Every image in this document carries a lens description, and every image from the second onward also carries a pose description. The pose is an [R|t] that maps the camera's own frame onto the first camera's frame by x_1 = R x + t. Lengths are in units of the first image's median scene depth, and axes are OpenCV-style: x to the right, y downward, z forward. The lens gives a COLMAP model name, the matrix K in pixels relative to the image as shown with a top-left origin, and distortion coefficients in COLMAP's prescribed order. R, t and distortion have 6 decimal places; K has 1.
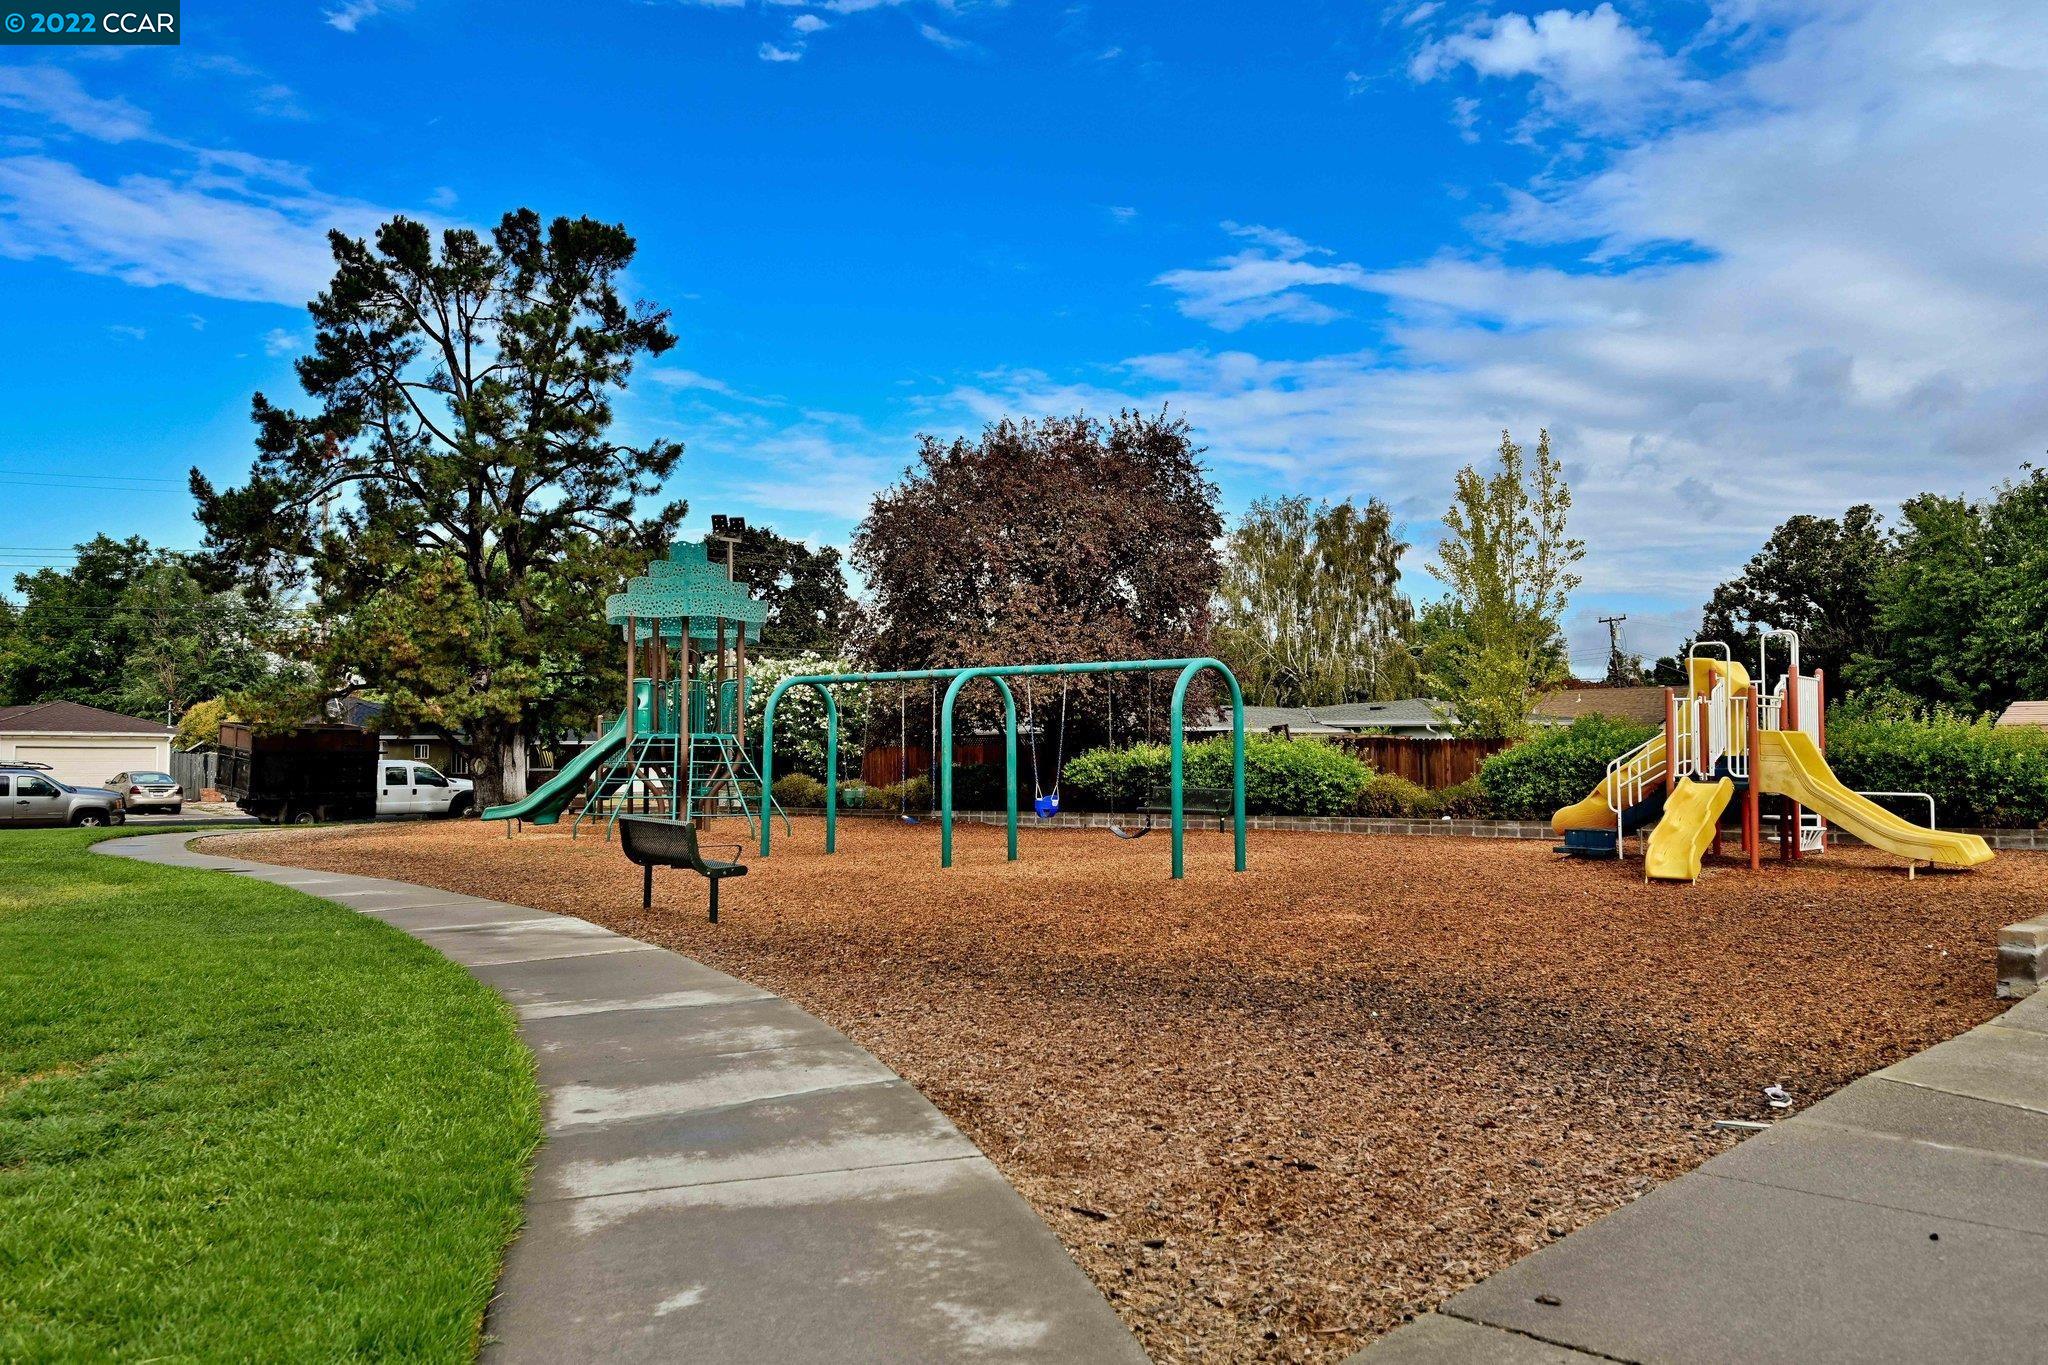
lens RADIAL K [[964.3, 0, 1020.8], [0, 964.3, 724.1], [0, 0, 1]] dist [-0.026431, 0.000345]
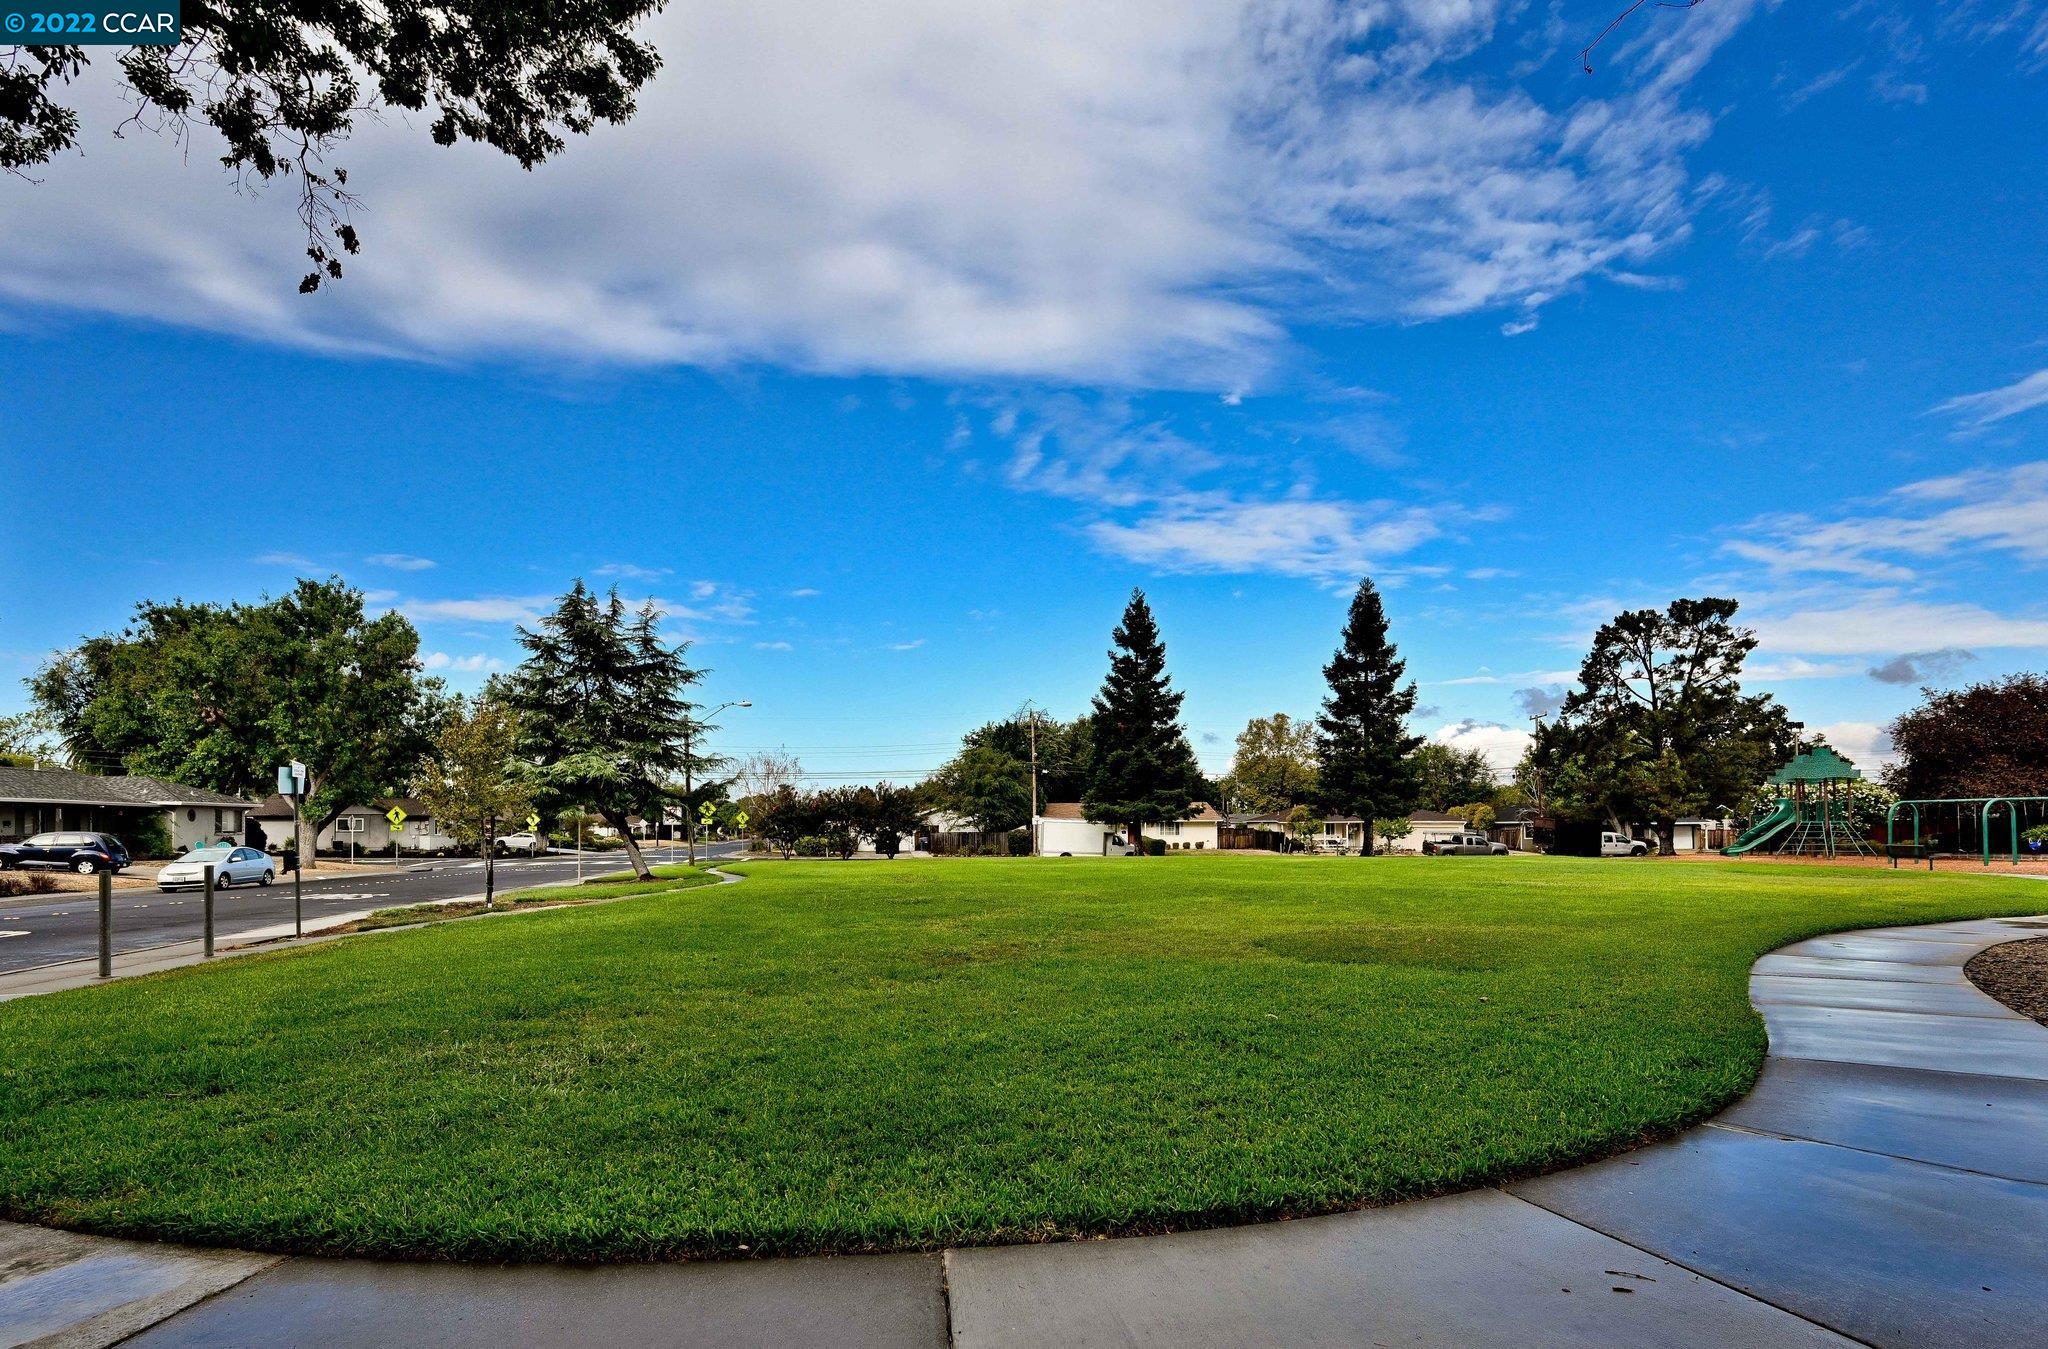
lens RADIAL K [[834.6, 0, 1026.0], [0, 834.6, 650.0], [0, 0, 1]] dist [-0.000822, -0.000156]
pose [[0.786096, -0.134966, -0.603190, -0.149446], [0.033360, 0.983711, -0.176633, -0.028111], [0.617204, 0.118728, 0.777794, -0.496120]]
